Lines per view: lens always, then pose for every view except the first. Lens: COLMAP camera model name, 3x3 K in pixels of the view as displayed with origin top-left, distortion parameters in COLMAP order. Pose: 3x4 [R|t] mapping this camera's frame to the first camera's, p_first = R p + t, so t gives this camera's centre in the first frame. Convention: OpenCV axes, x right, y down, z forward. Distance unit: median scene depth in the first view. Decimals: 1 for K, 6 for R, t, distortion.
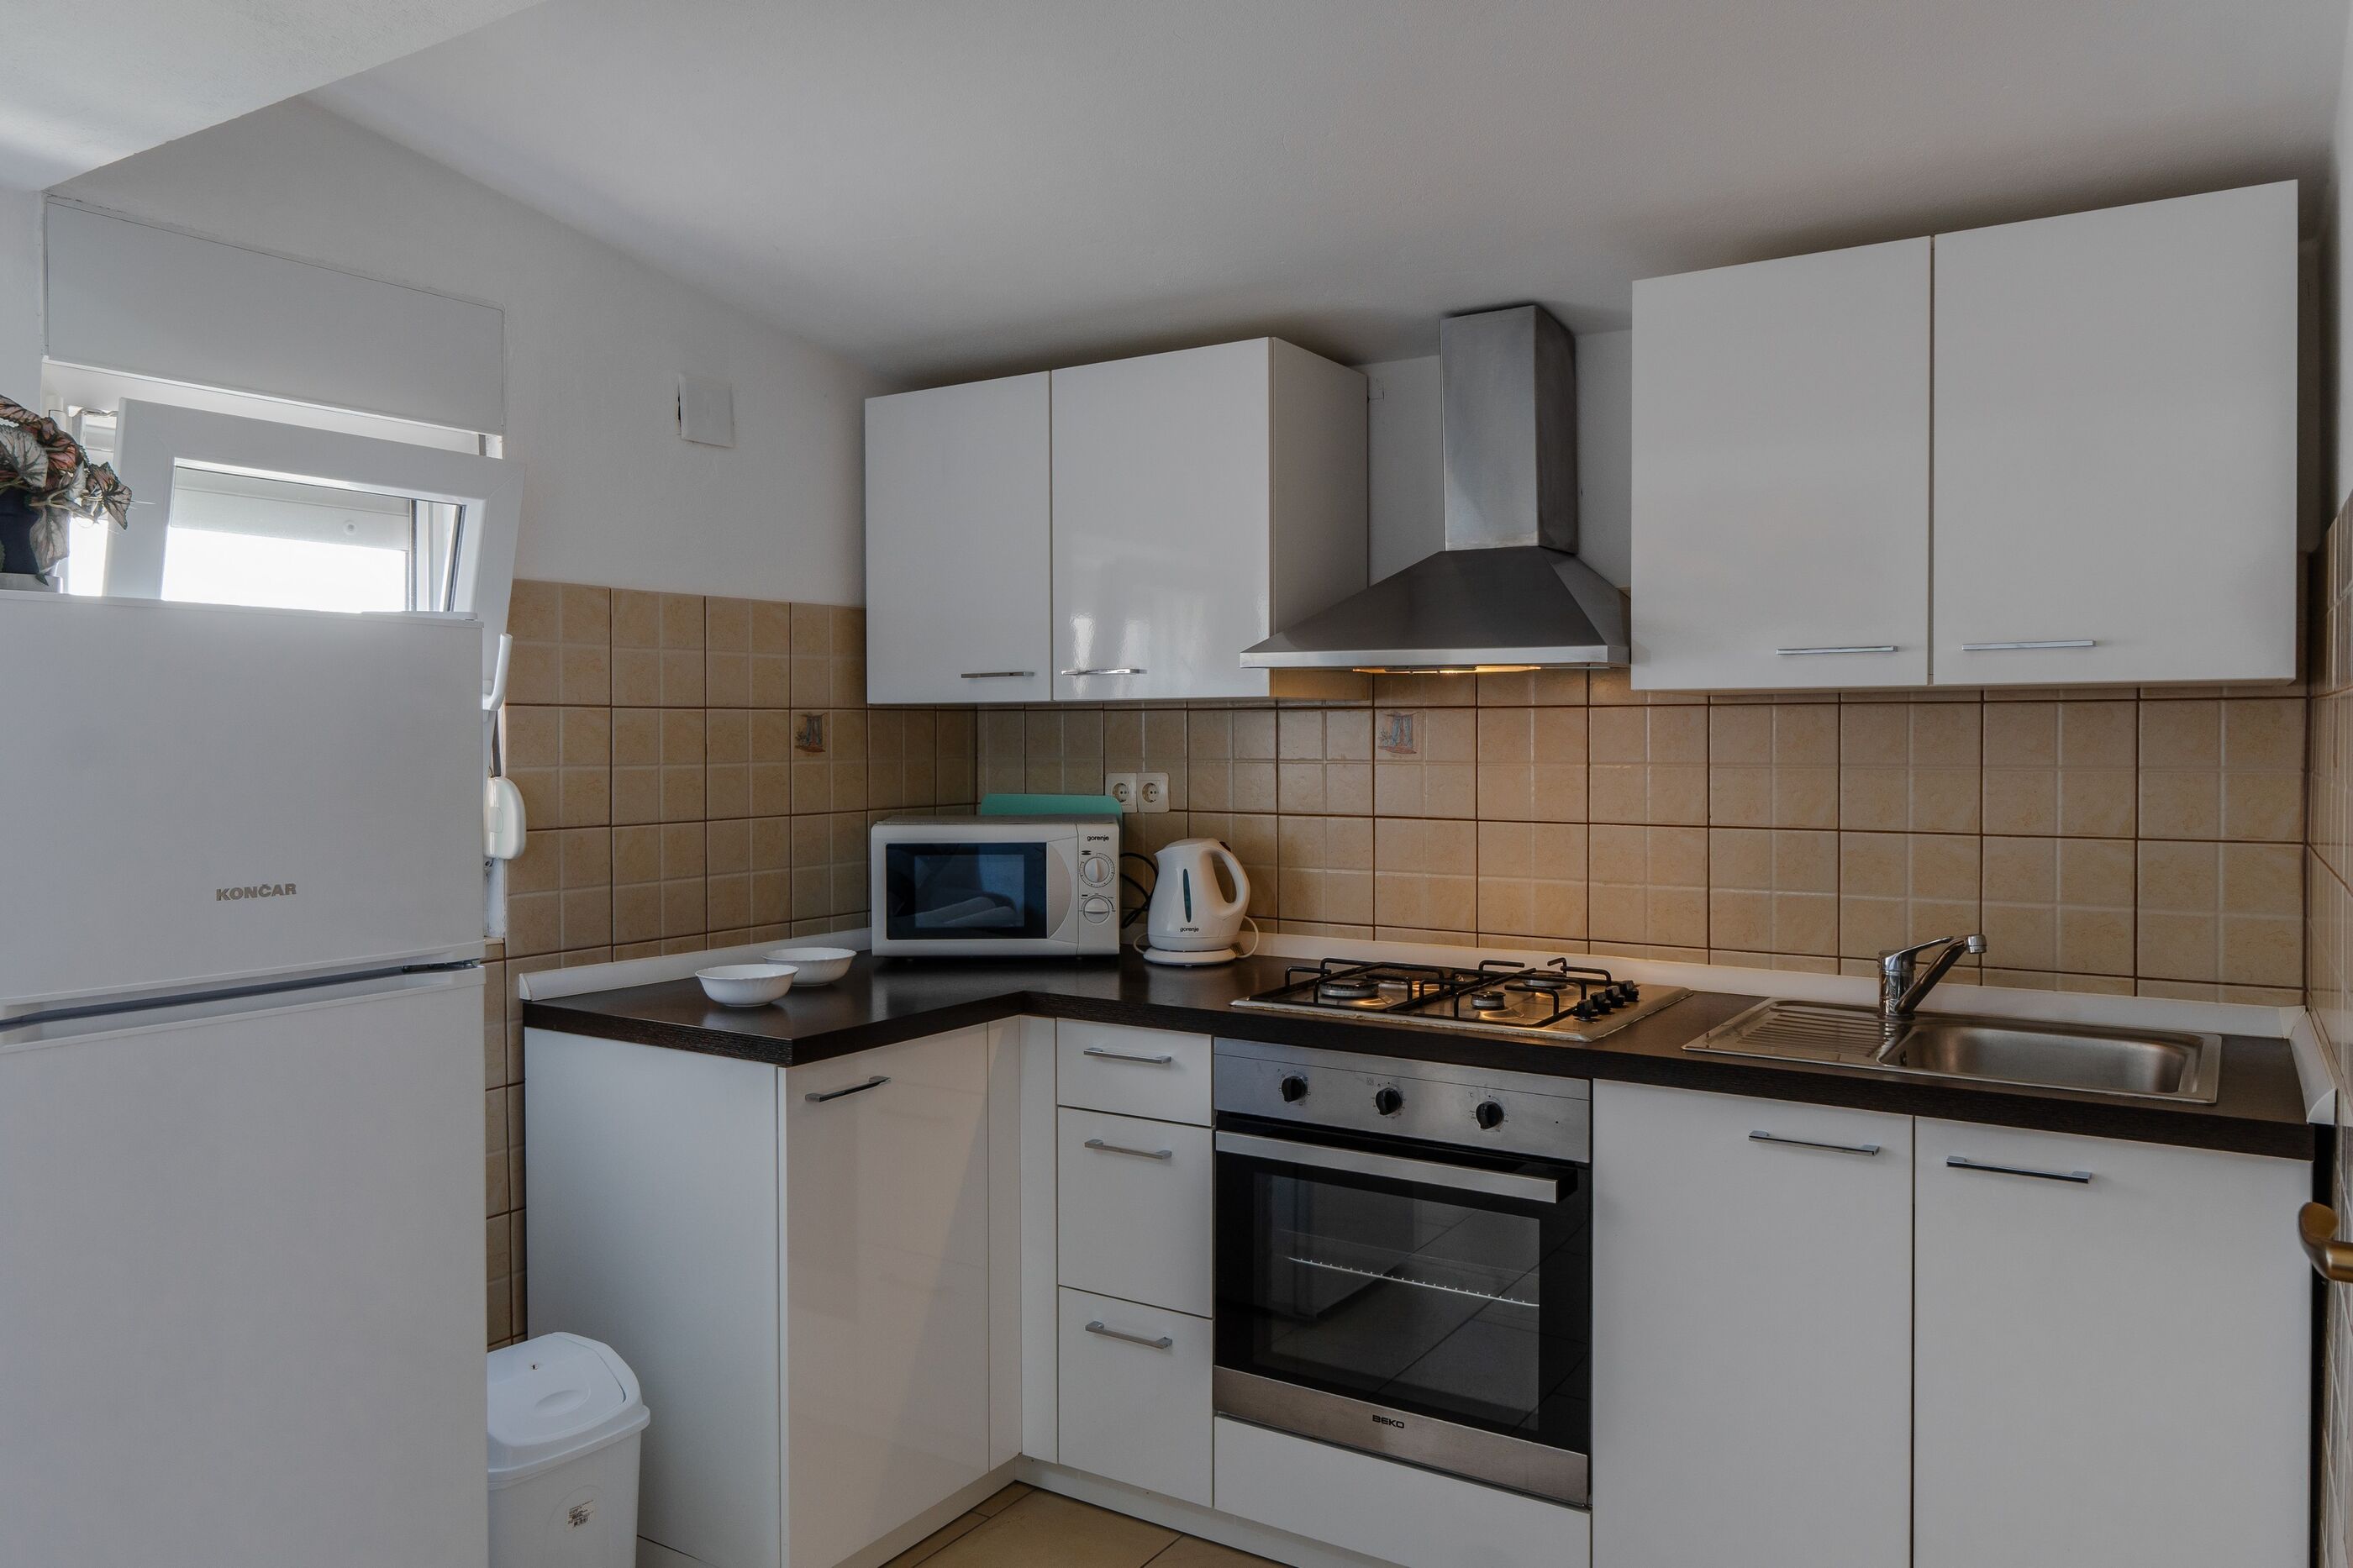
lens RADIAL K [[1653.6, 0, 1151.4], [0, 1653.6, 774.4], [0, 0, 1]] dist [-0.000143, -0.006057]
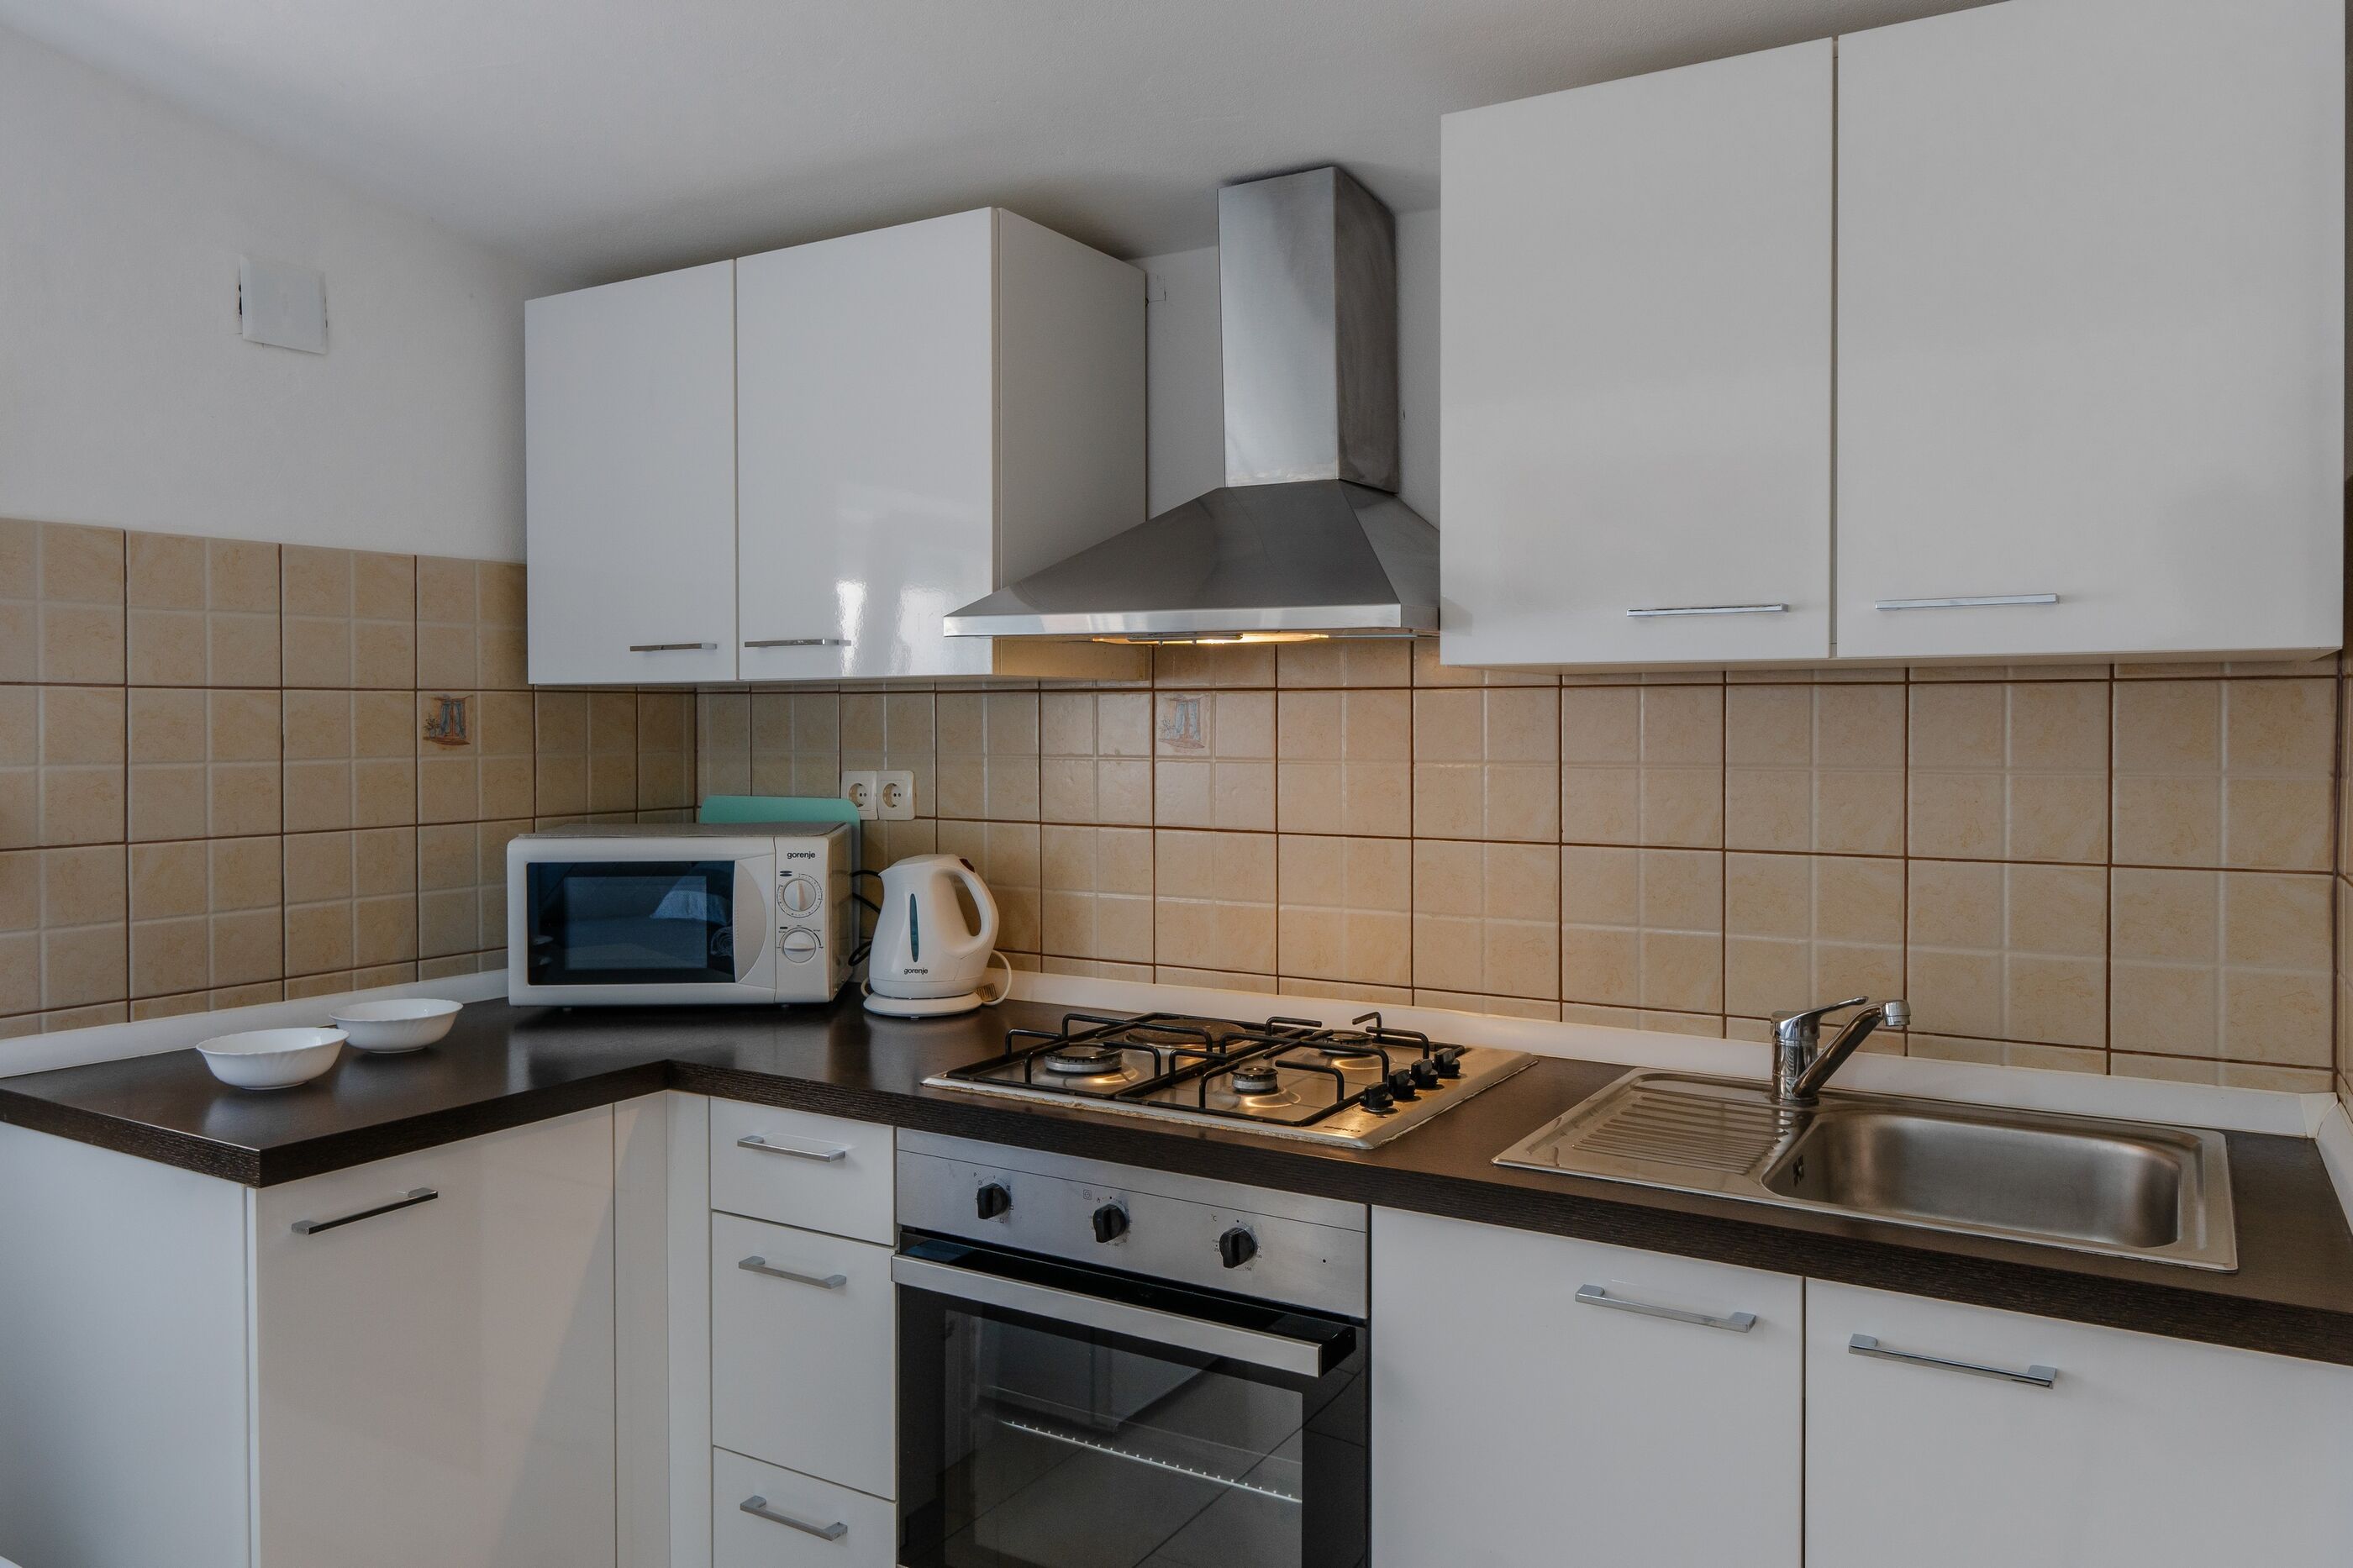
lens RADIAL K [[1653.6, 0, 1142.2], [0, 1653.6, 756.4], [0, 0, 1]] dist [-0.000143, -0.006057]
pose [[0.999575, 0.001001, 0.029123, 0.120771], [-0.000883, 0.999991, -0.004072, -0.006041], [-0.029127, 0.004044, 0.999568, 0.234054]]
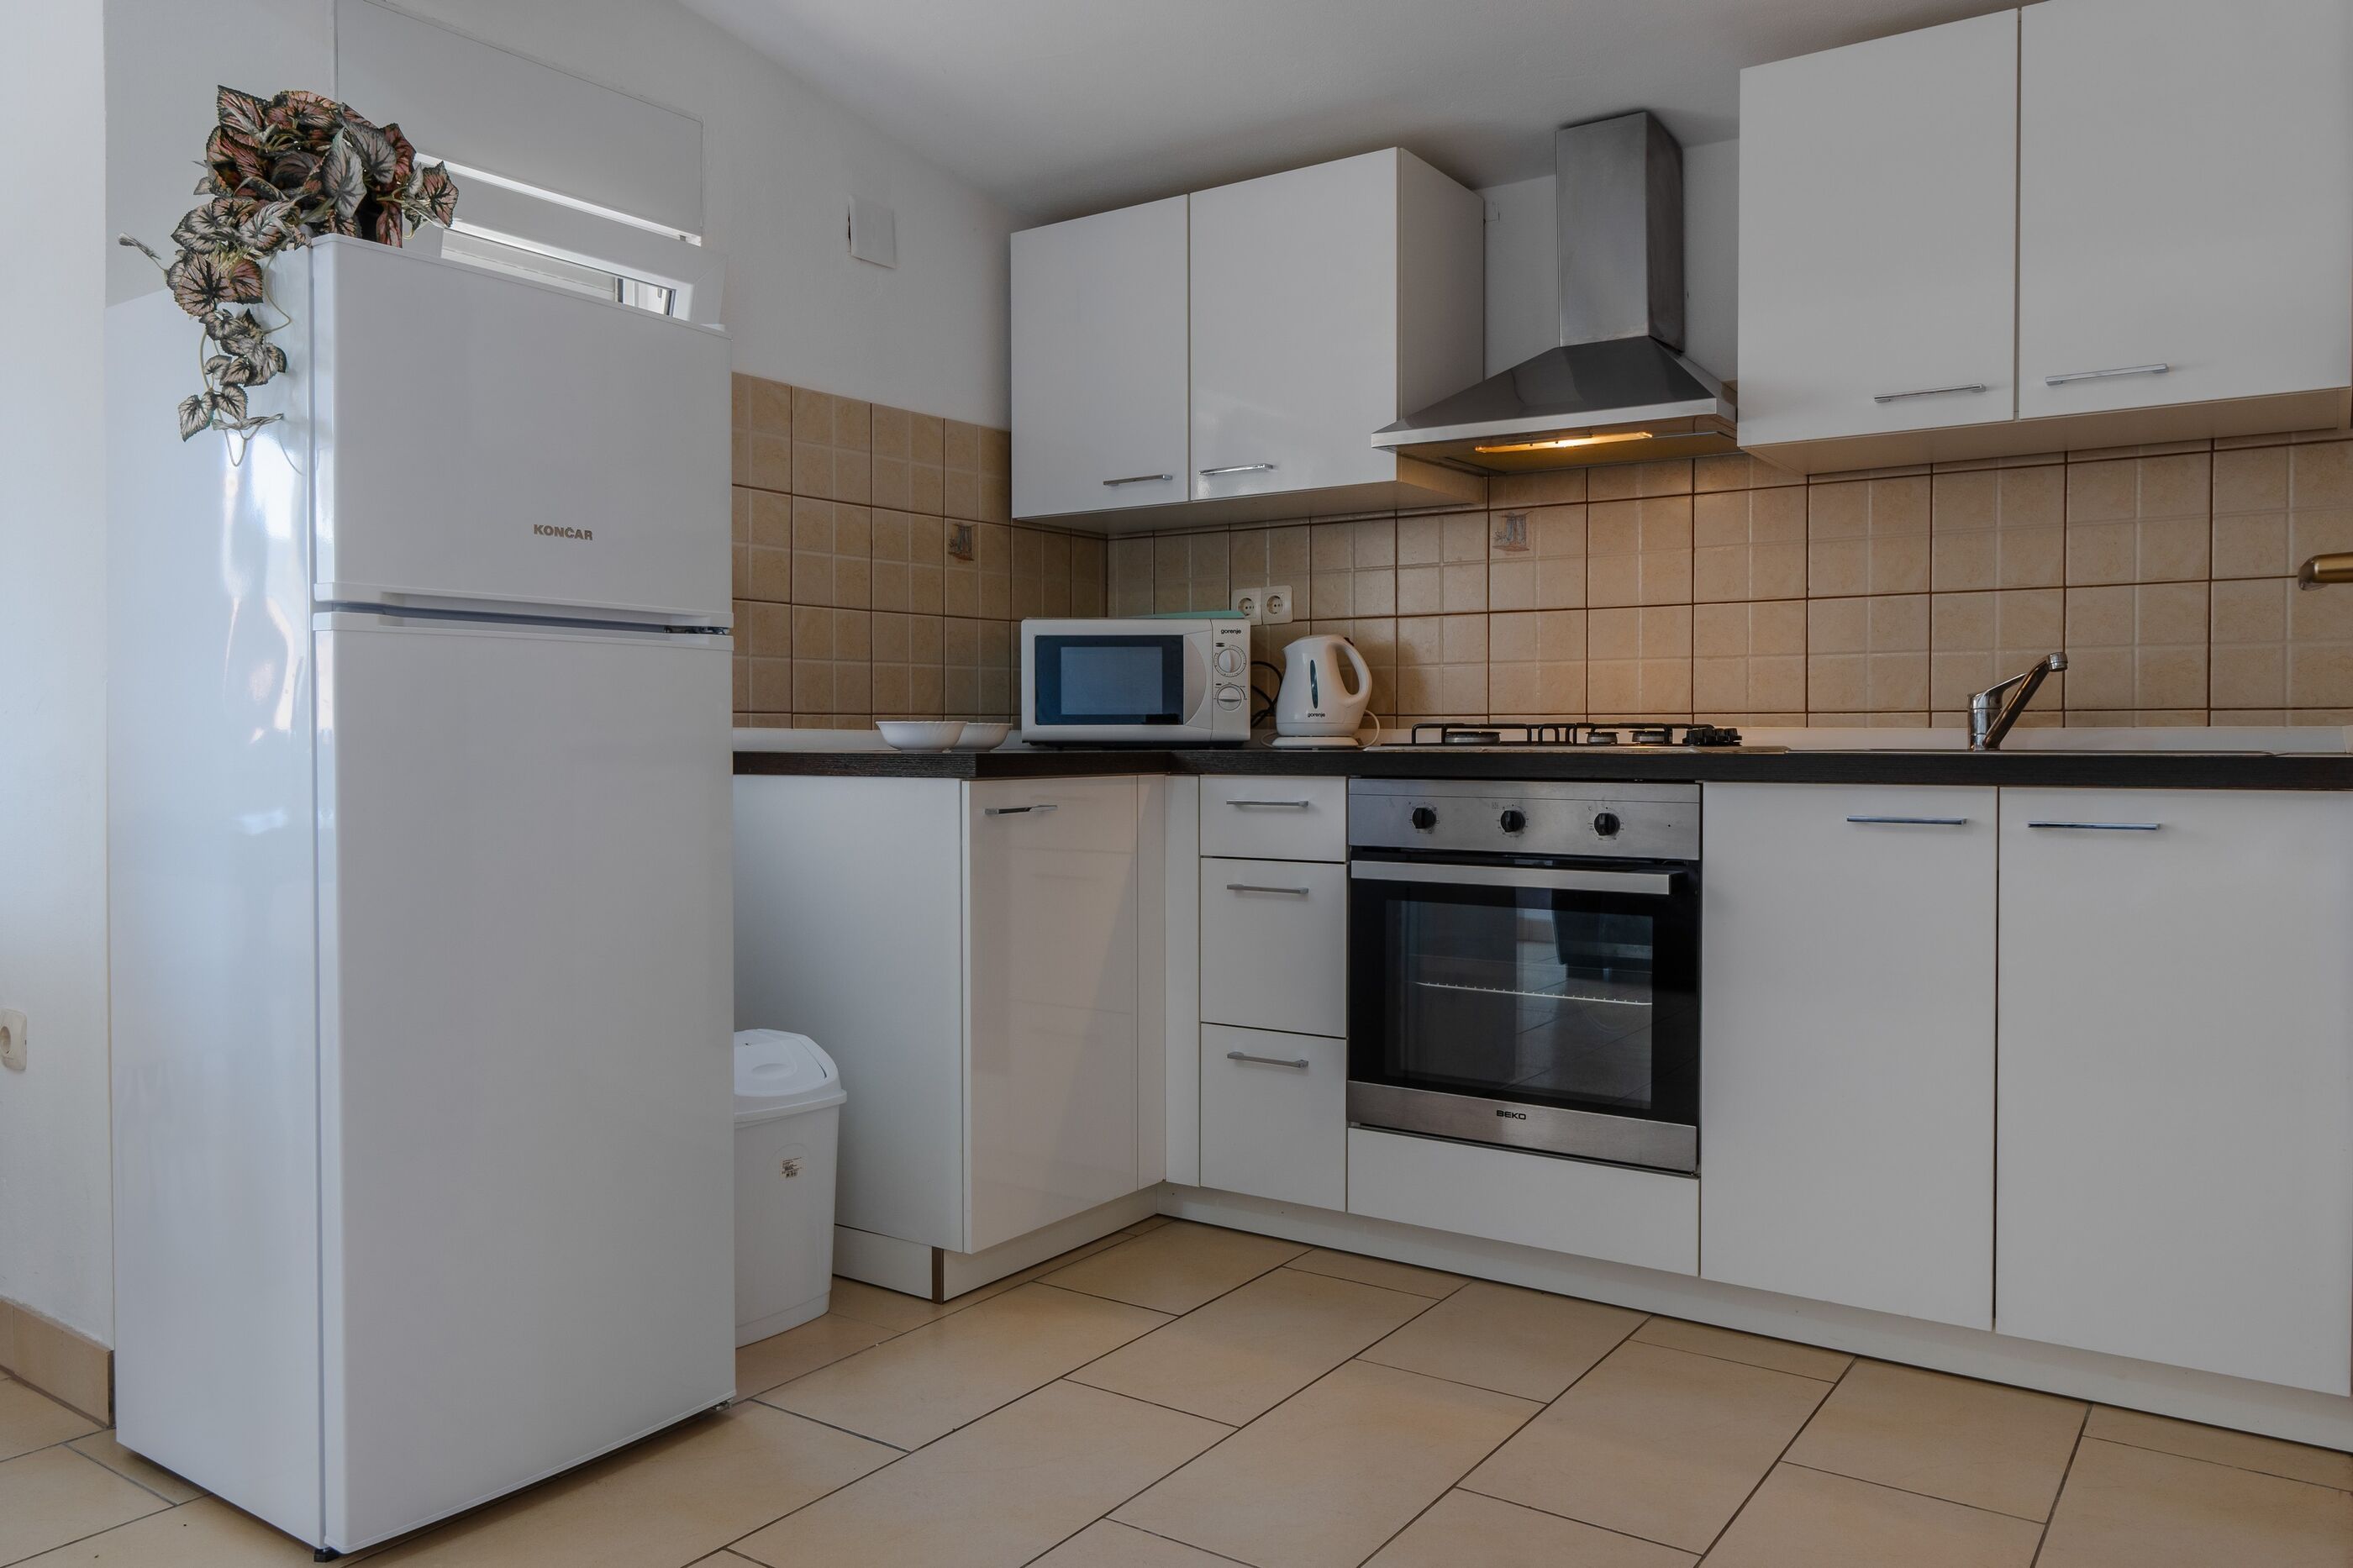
lens RADIAL K [[1653.6, 0, 1163.8], [0, 1653.6, 780.4], [0, 0, 1]] dist [-0.000143, -0.006057]
pose [[0.999454, 0.000817, -0.033024, -0.045458], [-0.000521, 0.999960, 0.008970, 0.142340], [0.033030, -0.008948, 0.999414, -0.090794]]
